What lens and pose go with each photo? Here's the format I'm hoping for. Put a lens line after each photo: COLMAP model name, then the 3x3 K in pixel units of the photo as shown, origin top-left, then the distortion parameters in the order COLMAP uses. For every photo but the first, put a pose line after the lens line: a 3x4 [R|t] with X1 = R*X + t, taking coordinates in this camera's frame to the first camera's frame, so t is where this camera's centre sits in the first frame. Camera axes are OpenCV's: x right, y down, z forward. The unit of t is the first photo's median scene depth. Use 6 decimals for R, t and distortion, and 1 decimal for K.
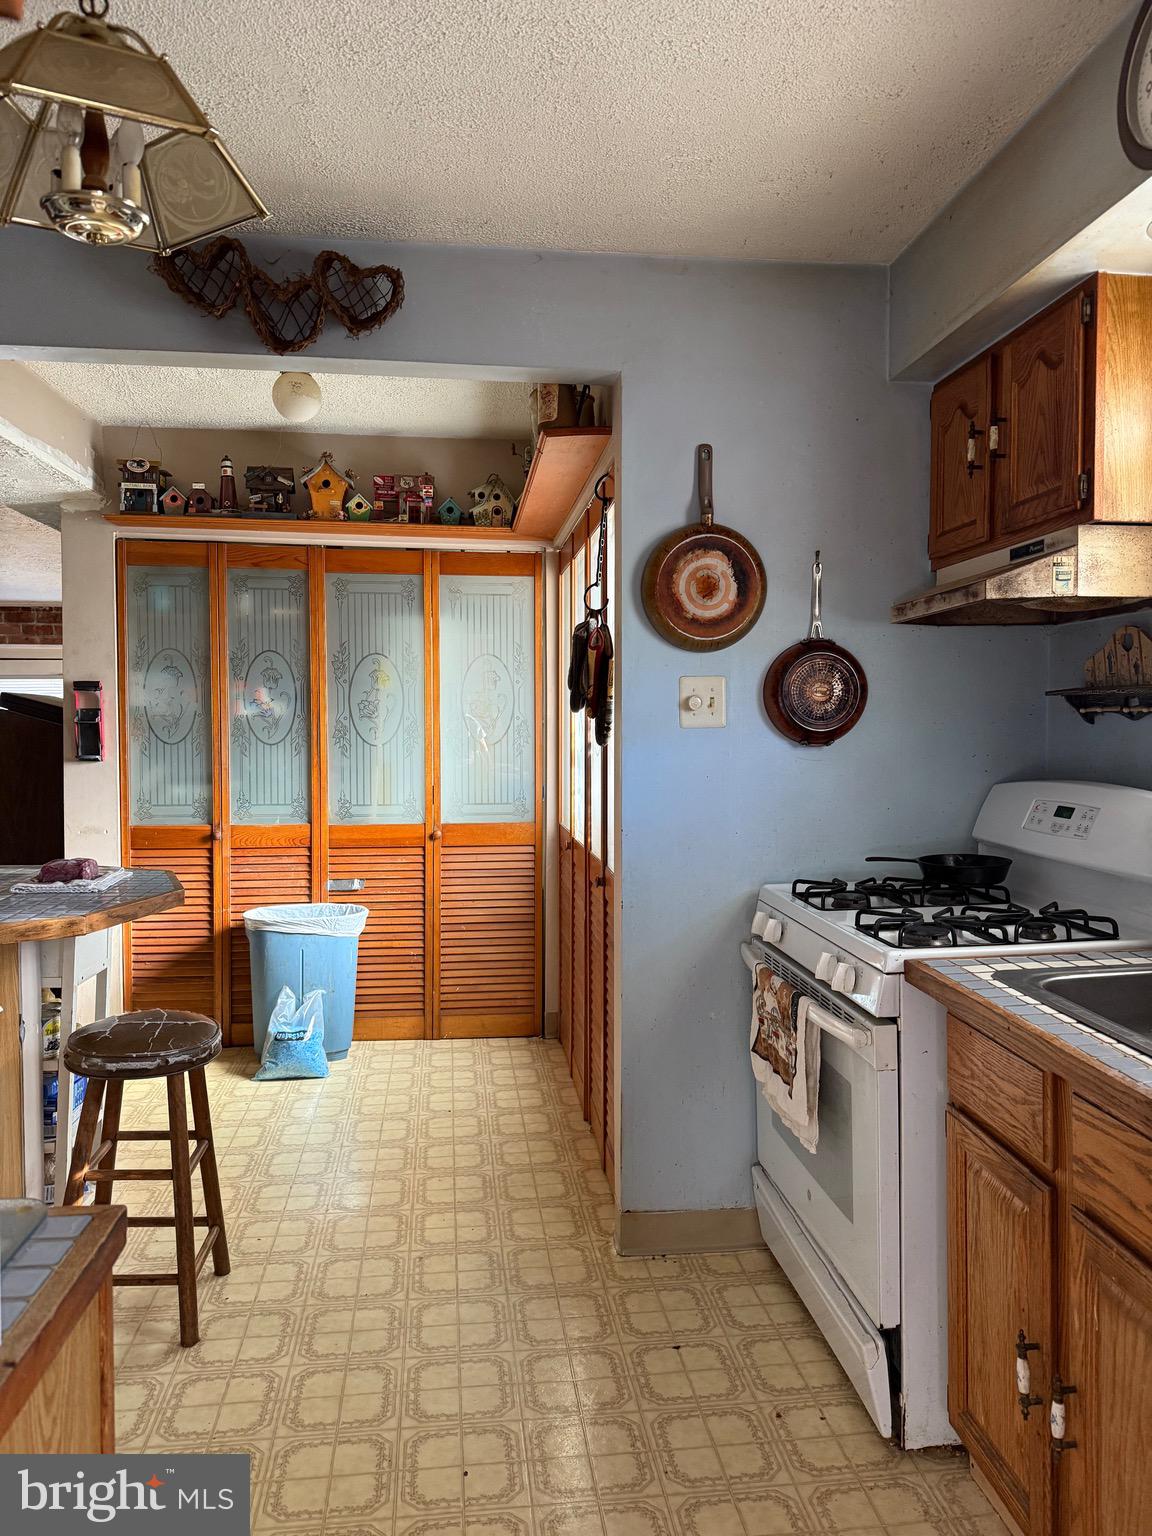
lens RADIAL K [[1075.2, 0, 579.6], [0, 1075.2, 759.9], [0, 0, 1]] dist [0.026212, -0.016374]
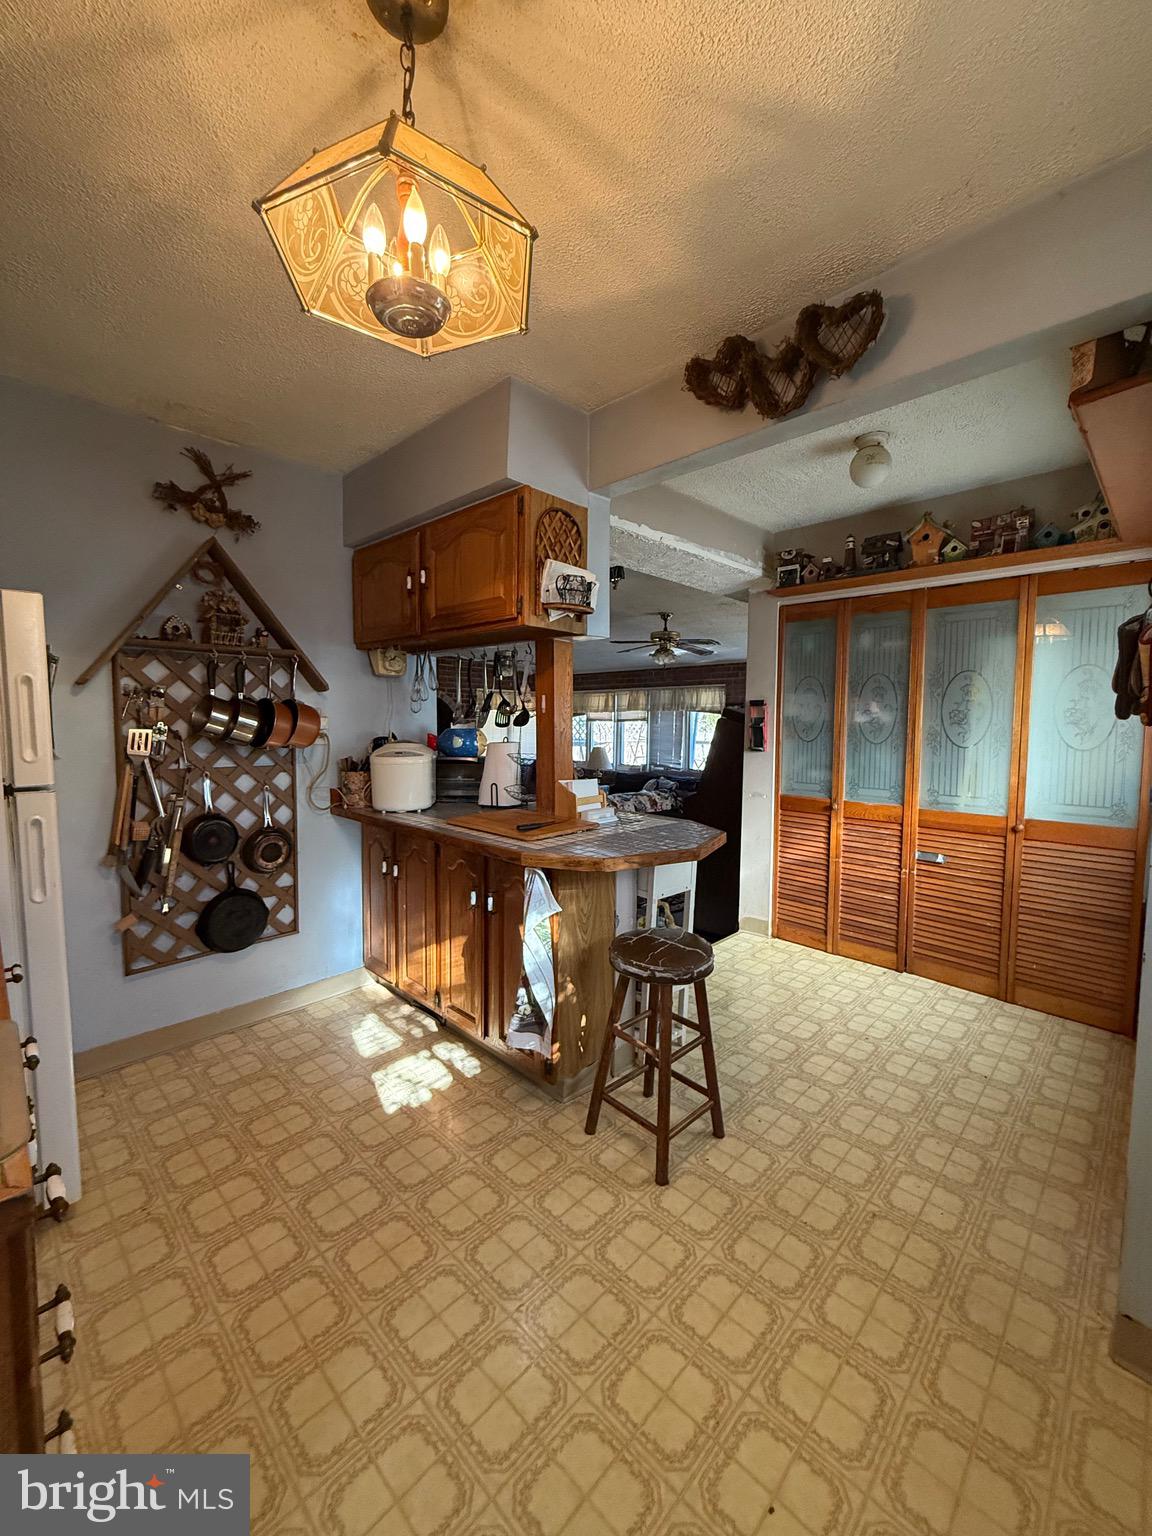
lens RADIAL K [[607.4, 0, 573.8], [0, 607.4, 764.6], [0, 0, 1]] dist [-0.000149, -0.000317]
pose [[0.620810, 0.057969, -0.781815, 0.075237], [-0.036612, 0.998318, 0.044949, -0.009148], [0.783106, 0.000719, 0.621888, 0.236721]]
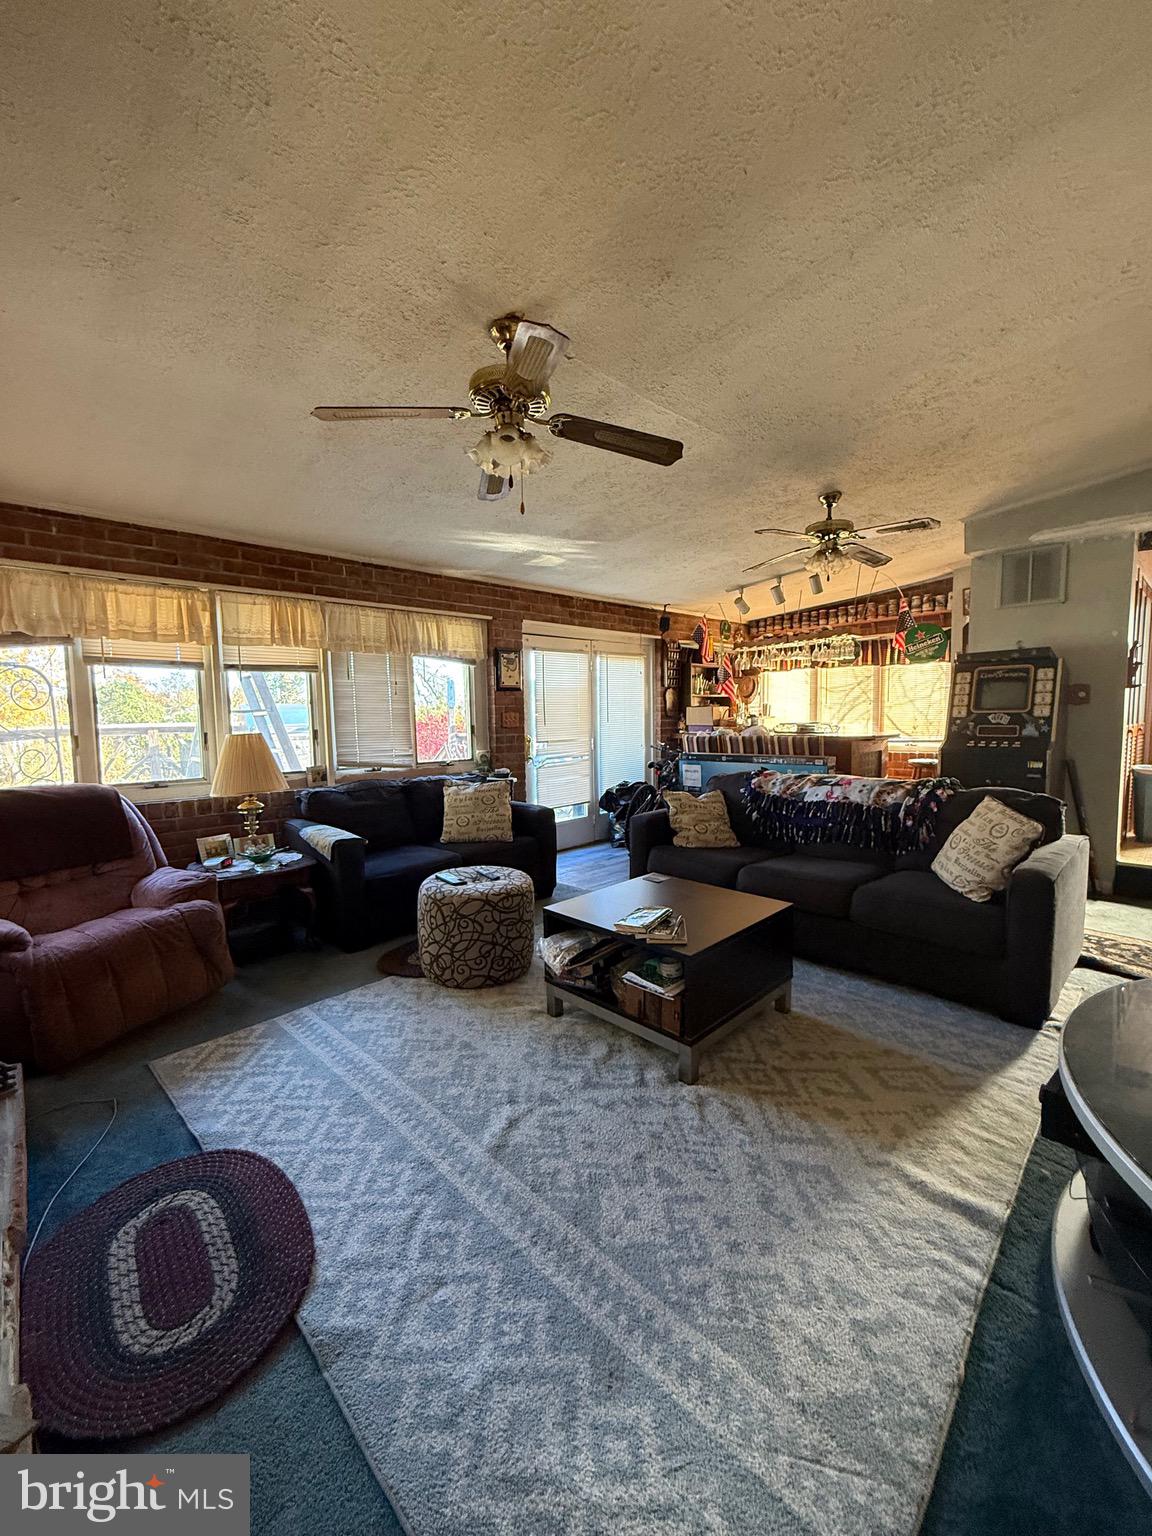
lens RADIAL K [[607.4, 0, 574.3], [0, 607.4, 760.0], [0, 0, 1]] dist [-0.000149, -0.000317]
pose [[0.807538, -0.056190, 0.587133, -1.729745], [0.034526, 0.998248, 0.048047, 0.034561], [-0.588804, -0.018528, 0.808064, 0.746762]]
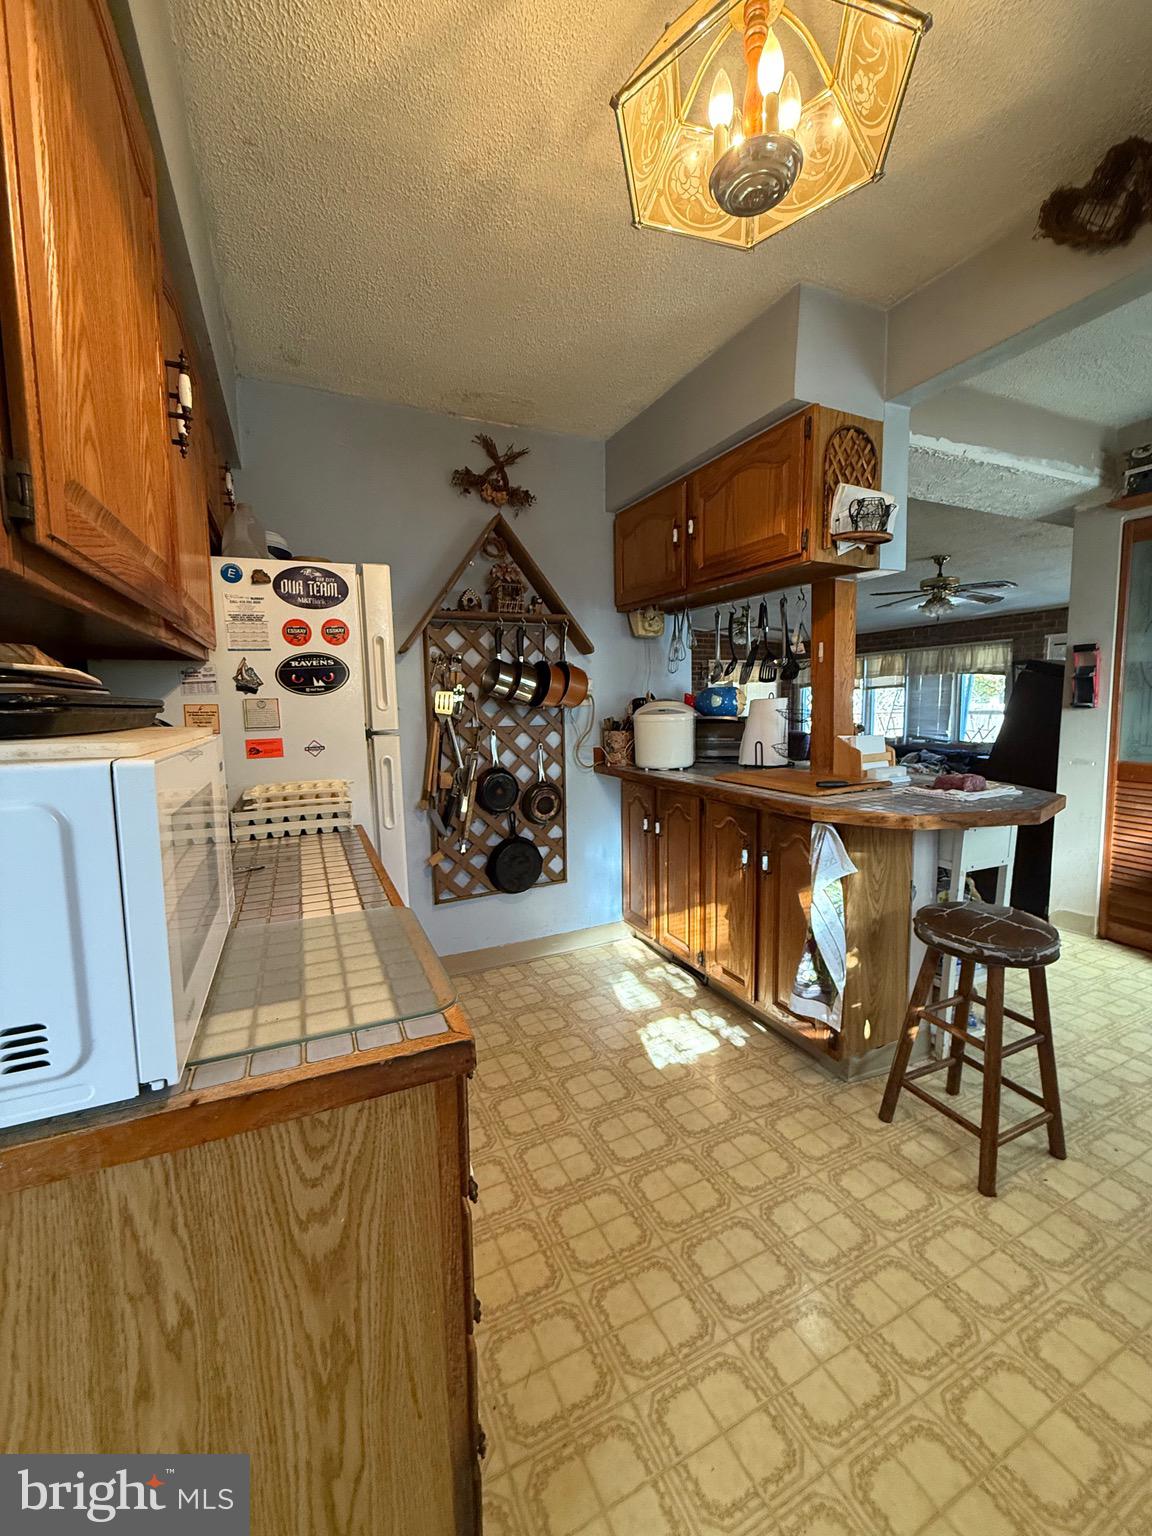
lens RADIAL K [[607.4, 0, 576.7], [0, 607.4, 763.9], [0, 0, 1]] dist [-0.000149, -0.000317]
pose [[0.312097, 0.088360, -0.945932, 0.044539], [-0.016904, 0.996024, 0.087462, 0.014604], [0.949900, -0.011307, 0.312350, 0.205322]]
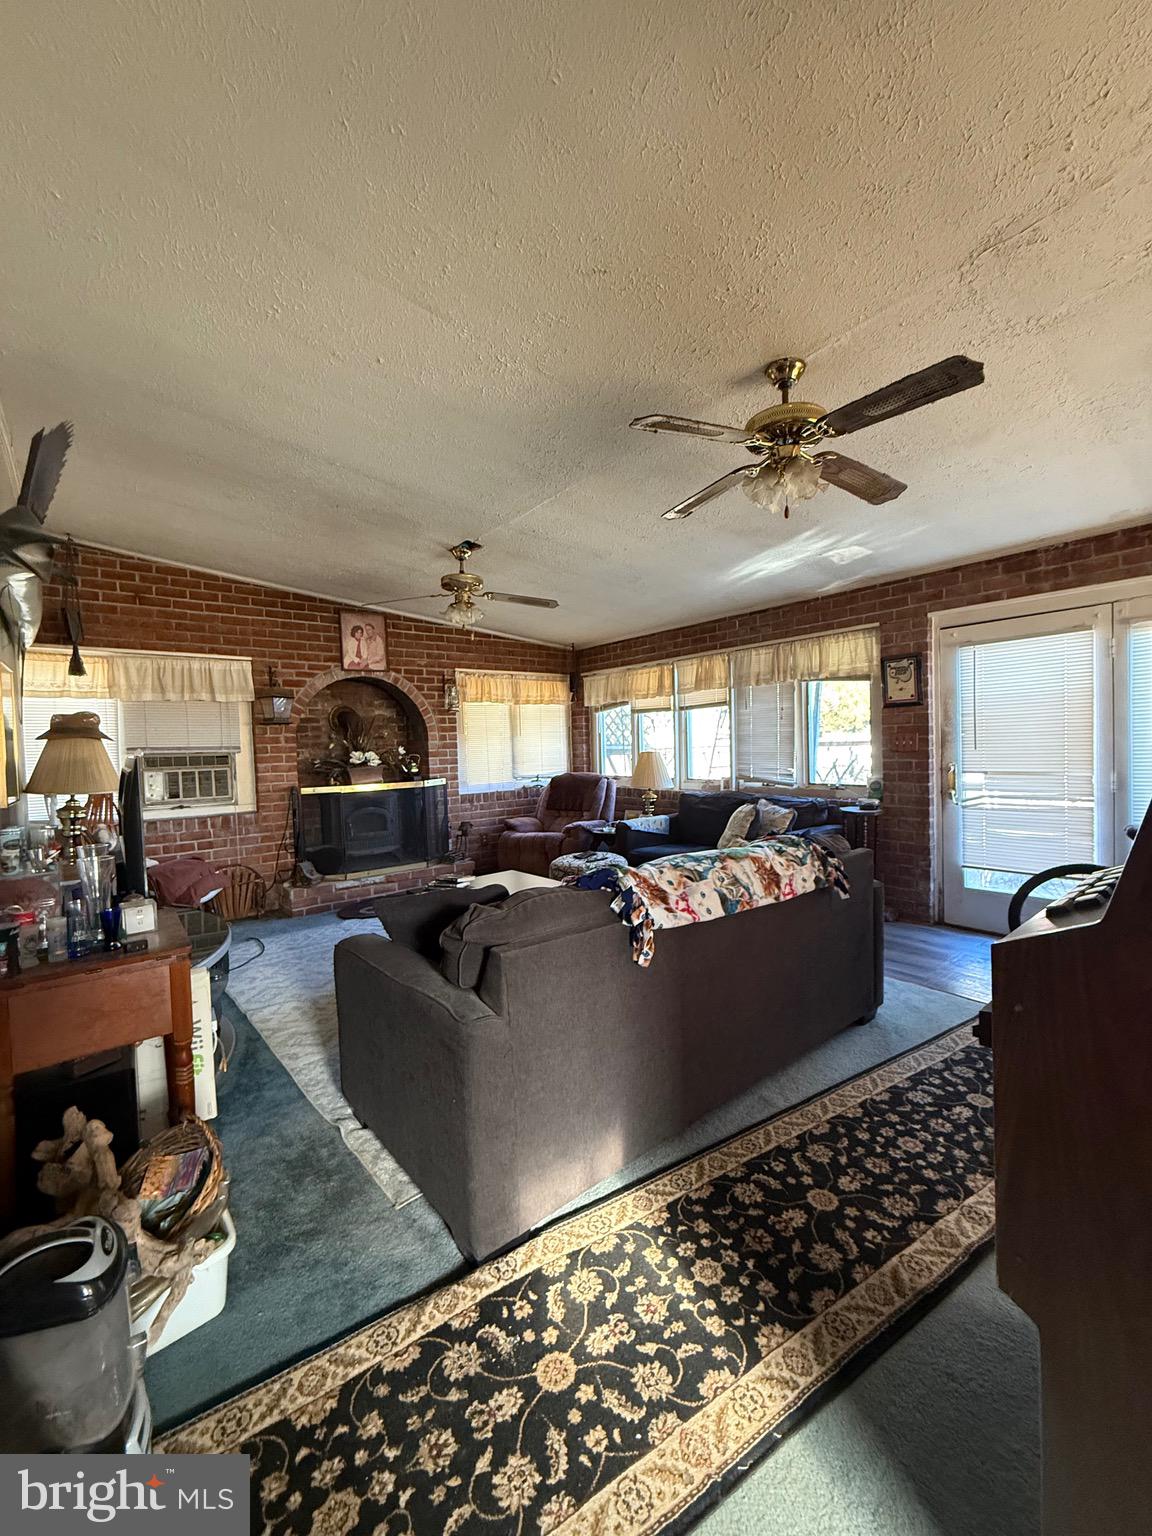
lens RADIAL K [[607.4, 0, 573.8], [0, 607.4, 759.2], [0, 0, 1]] dist [-0.000149, -0.000317]
pose [[0.525592, 0.007410, -0.850704, -0.545488], [-0.002528, 0.999971, 0.007148, 0.030376], [0.850733, -0.001606, 0.525596, 0.834412]]
